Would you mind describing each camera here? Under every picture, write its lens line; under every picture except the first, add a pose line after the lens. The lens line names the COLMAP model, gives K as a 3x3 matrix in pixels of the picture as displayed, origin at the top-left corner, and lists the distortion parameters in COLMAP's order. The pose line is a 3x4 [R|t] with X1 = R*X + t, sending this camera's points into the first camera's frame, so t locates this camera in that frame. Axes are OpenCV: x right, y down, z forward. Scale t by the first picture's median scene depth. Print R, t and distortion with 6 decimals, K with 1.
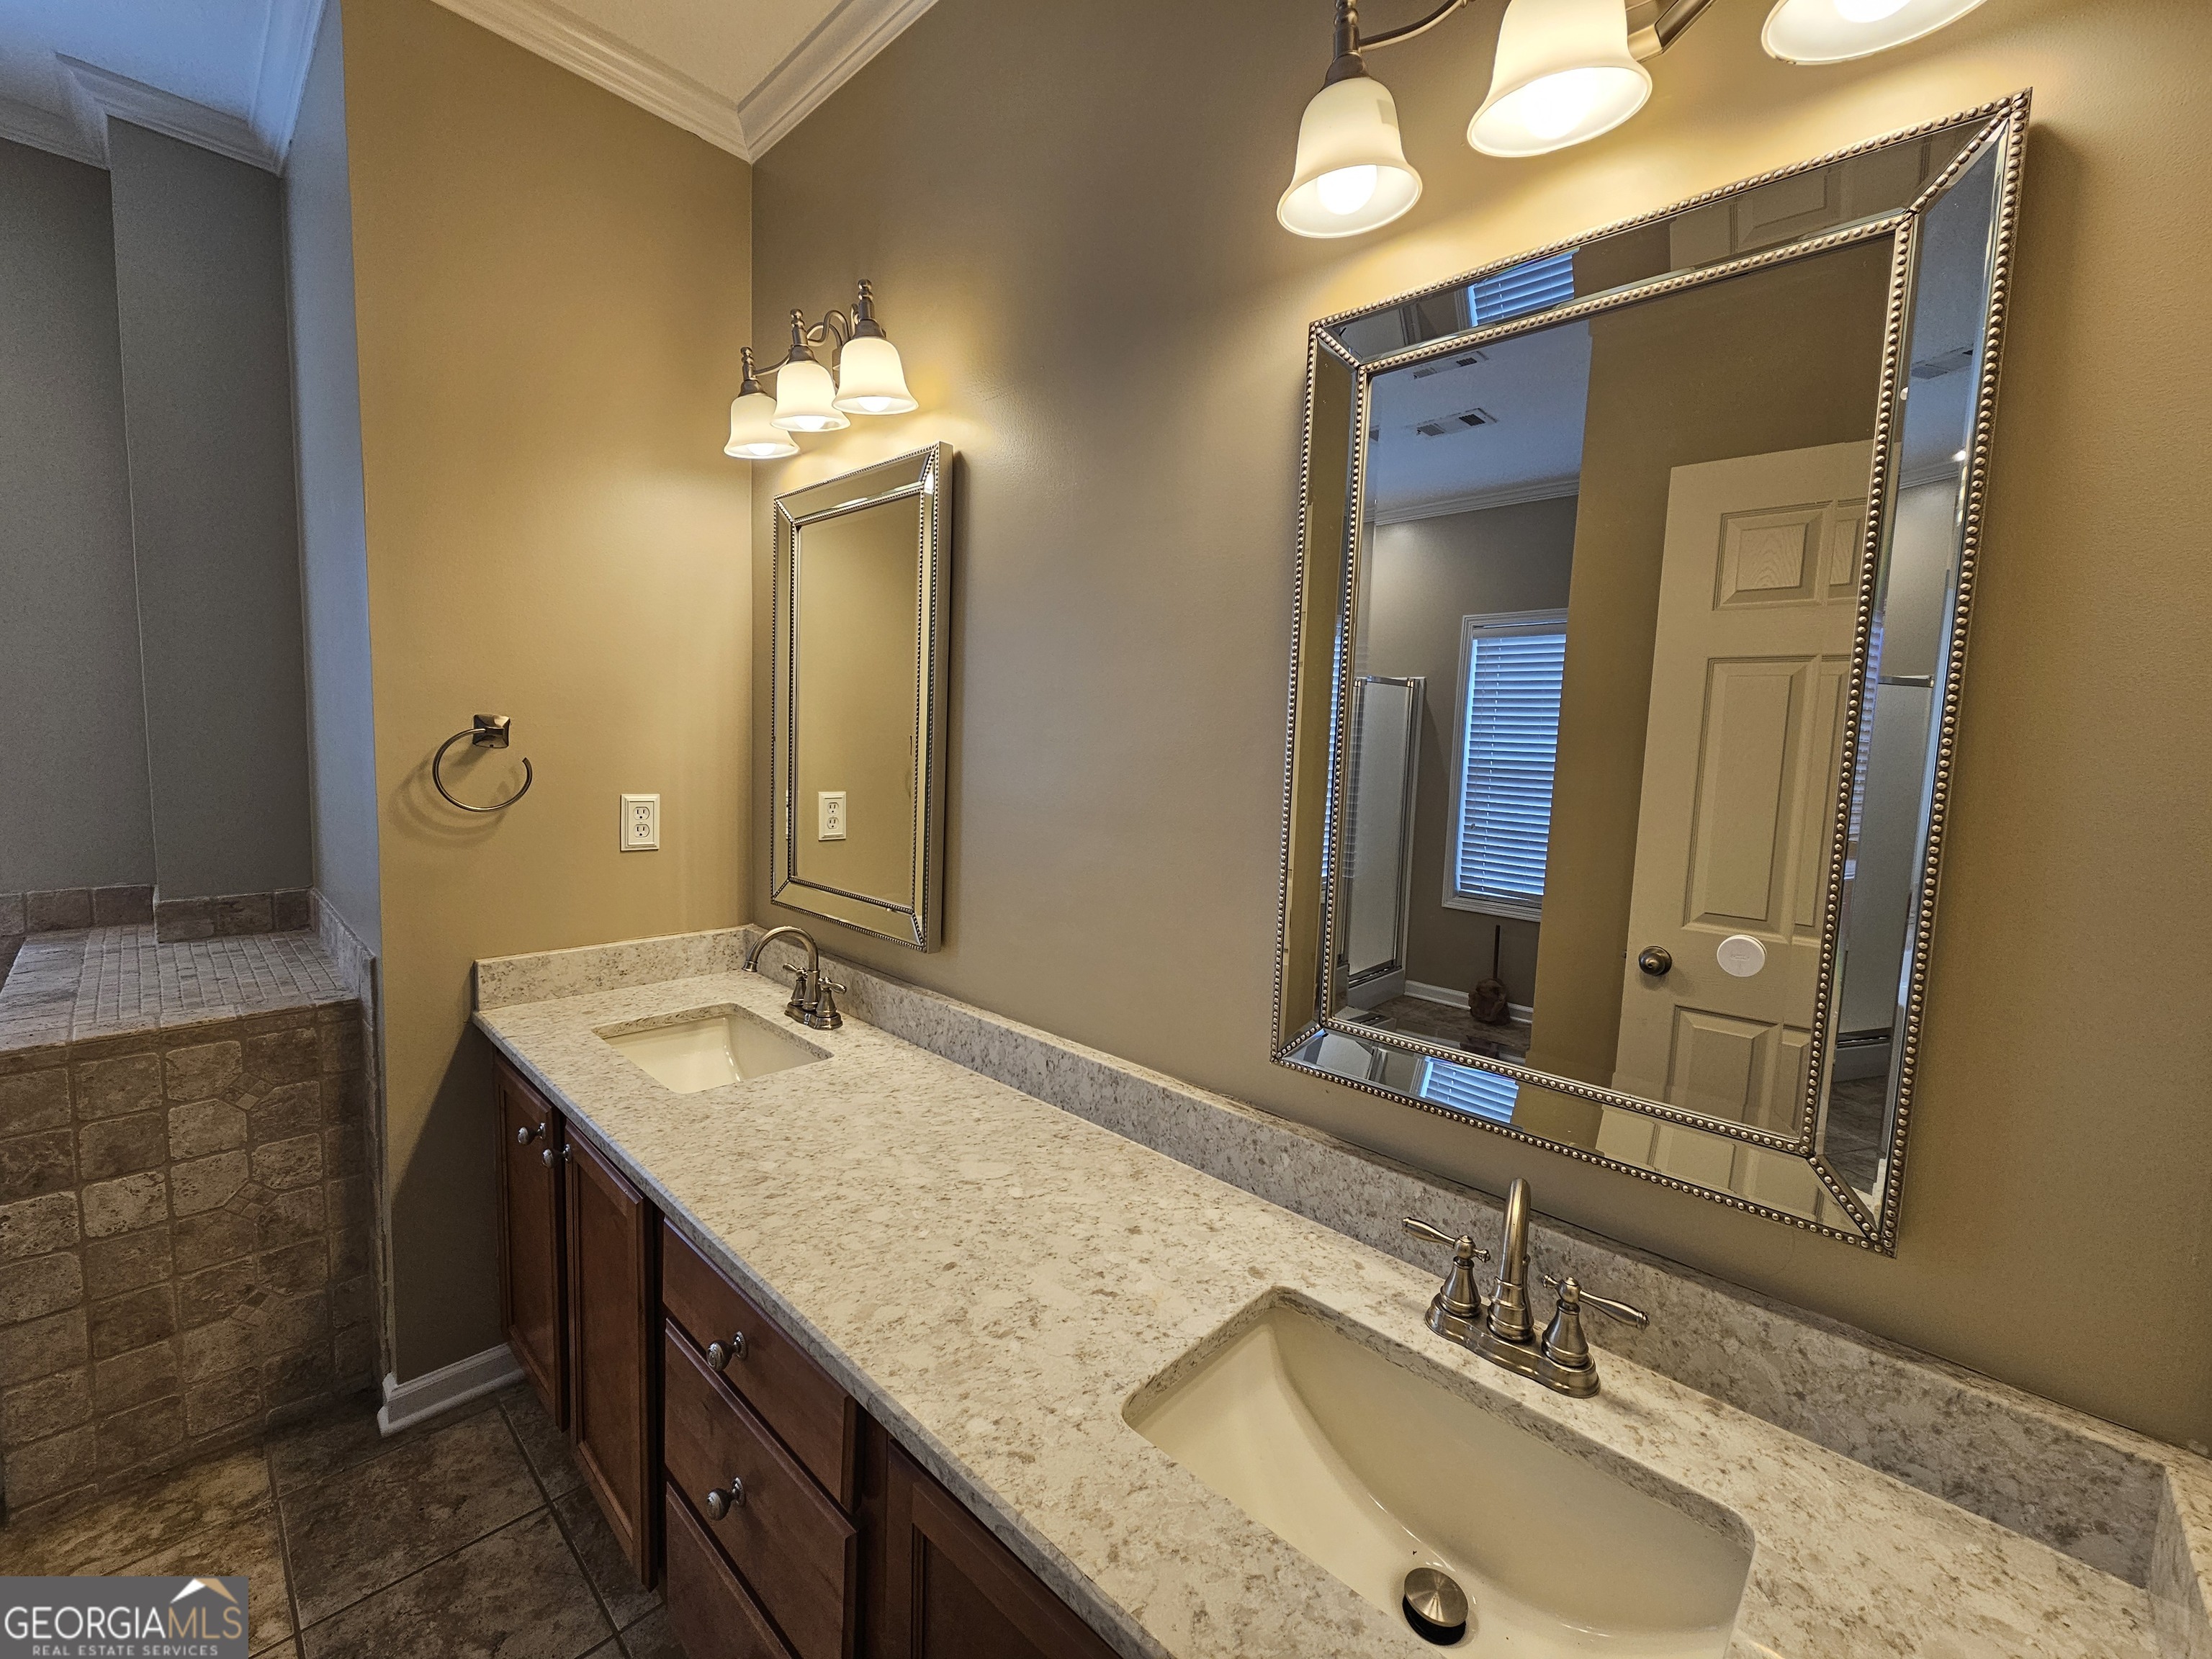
lens RADIAL K [[901.6, 0, 1106.8], [0, 901.6, 817.4], [0, 0, 1]] dist [-0.003021, 0.000140]
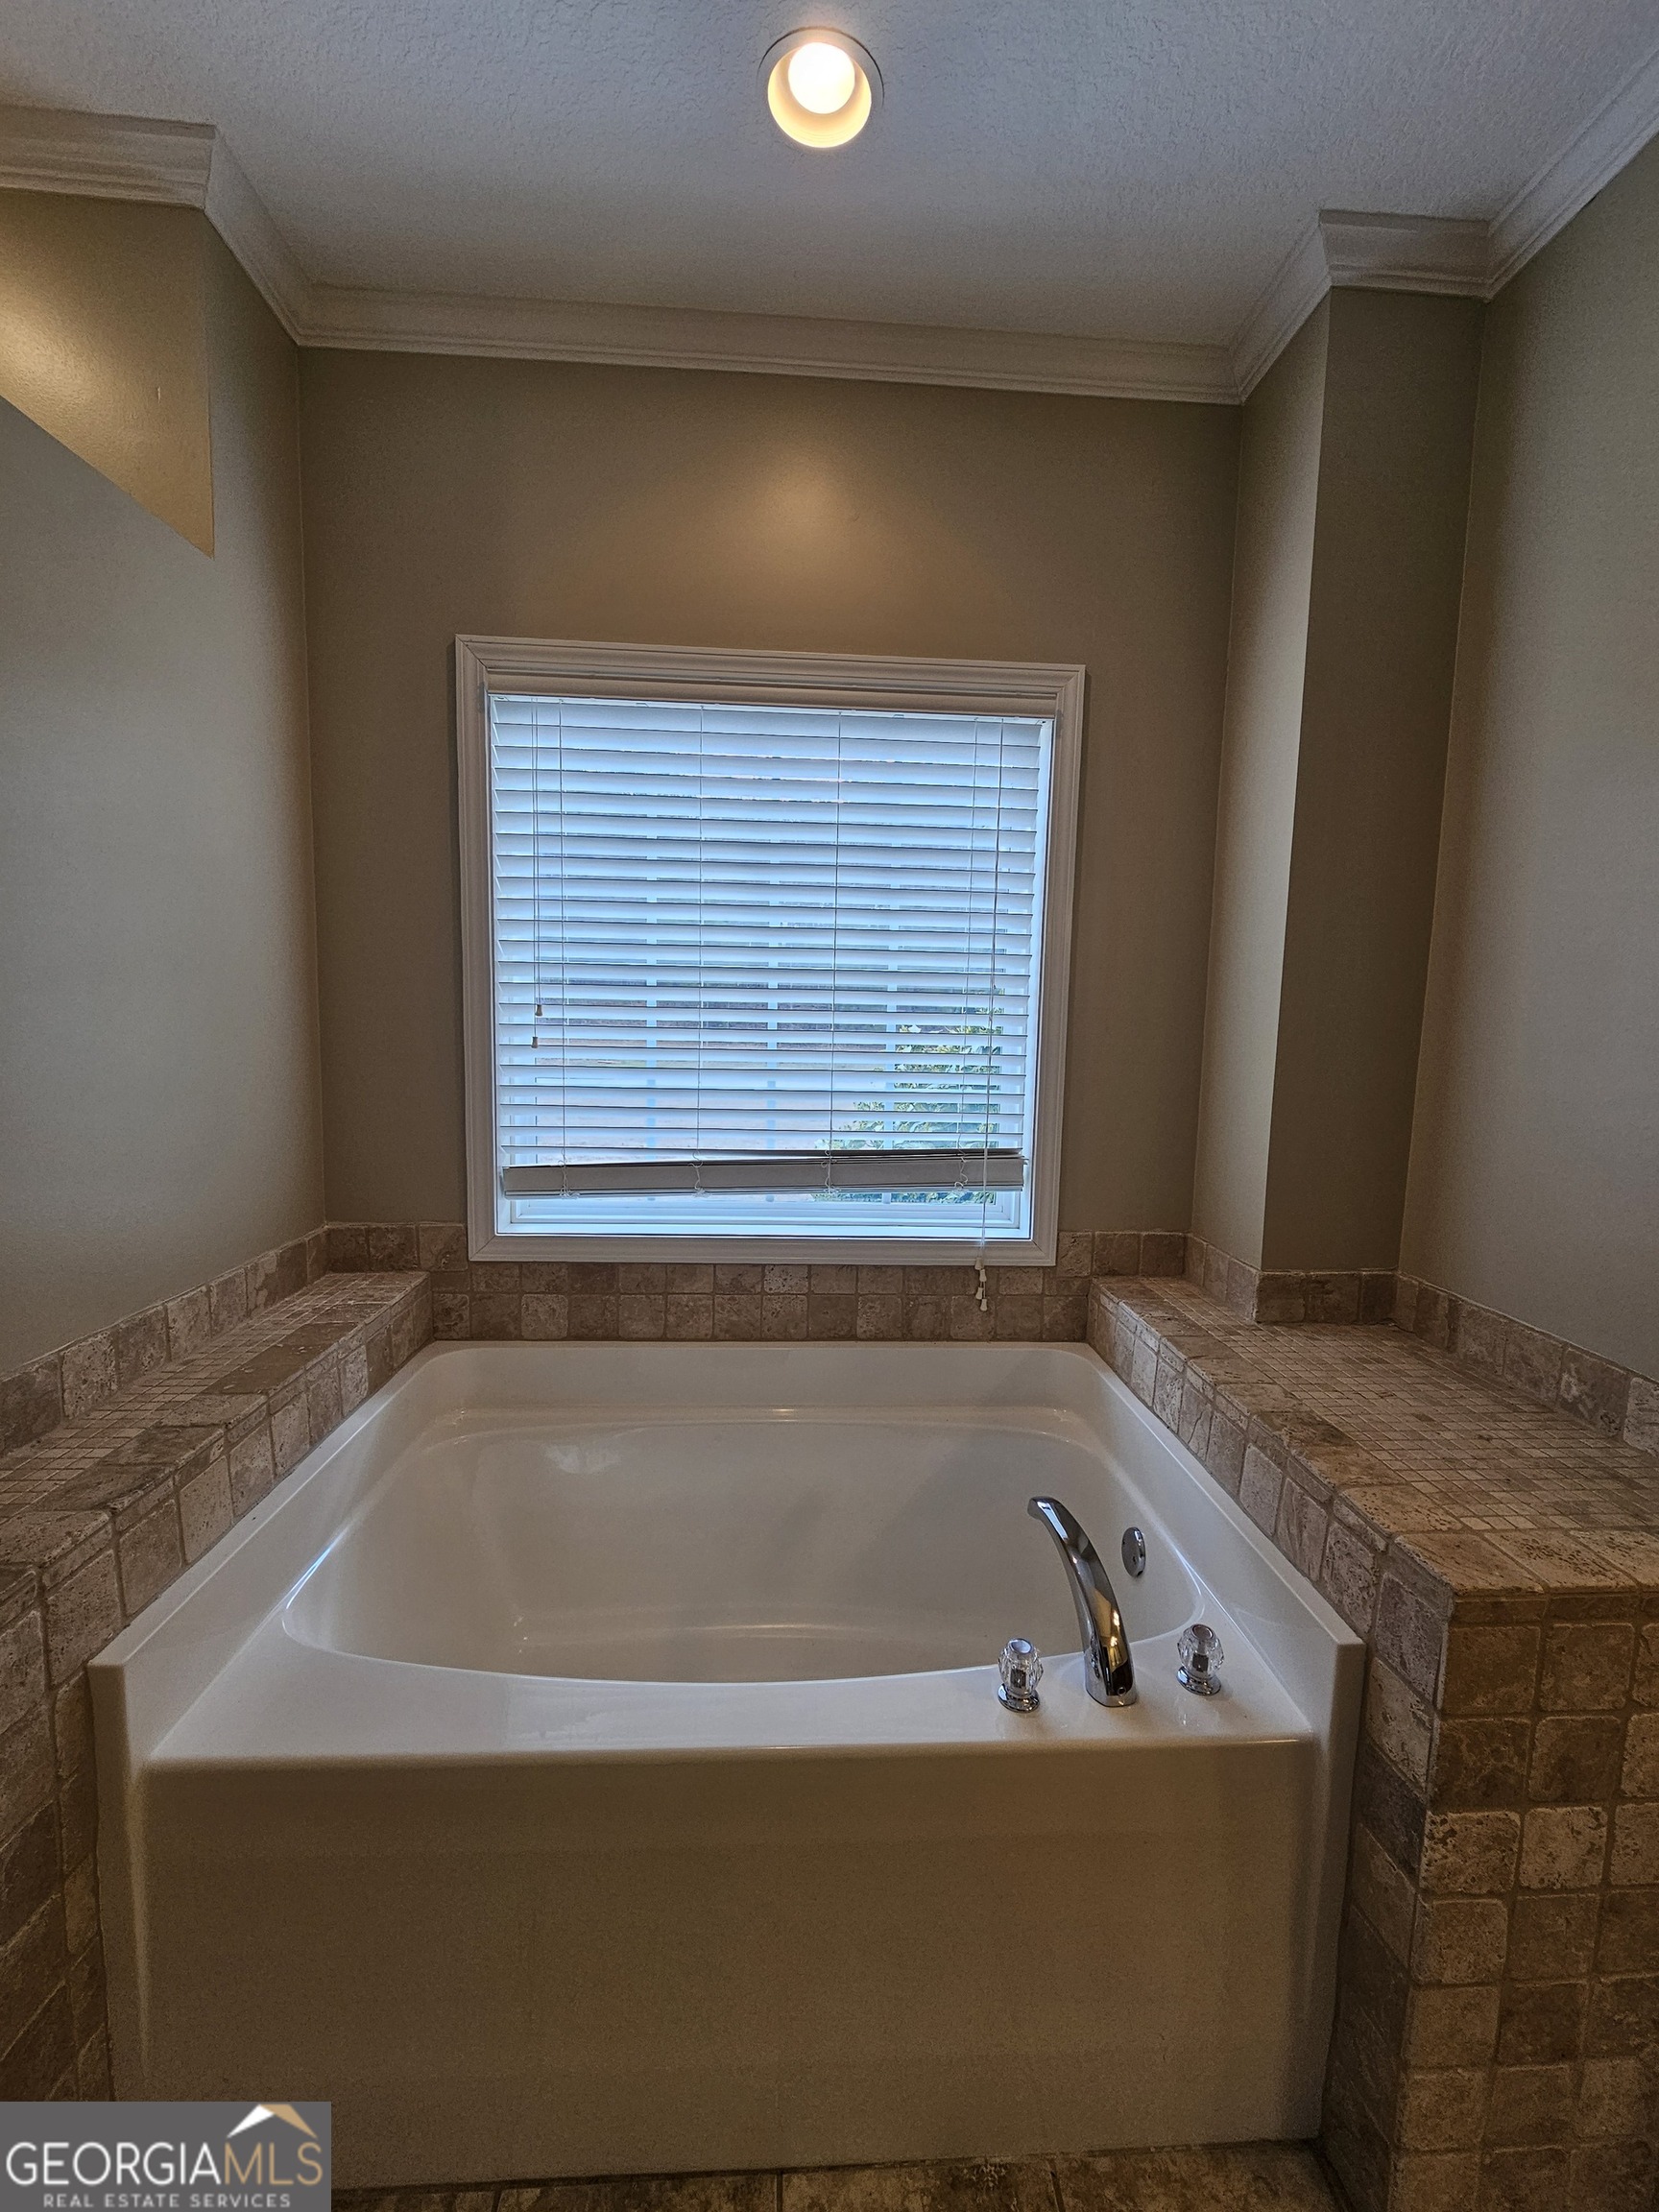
lens RADIAL K [[901.6, 0, 830.5], [0, 901.6, 1109.8], [0, 0, 1]] dist [-0.003021, 0.000140]
pose [[0.726977, 0.062240, -0.683836, -1.075918], [-0.064105, 0.997686, 0.022656, -0.063847], [0.683663, 0.027367, 0.729284, 0.182263]]
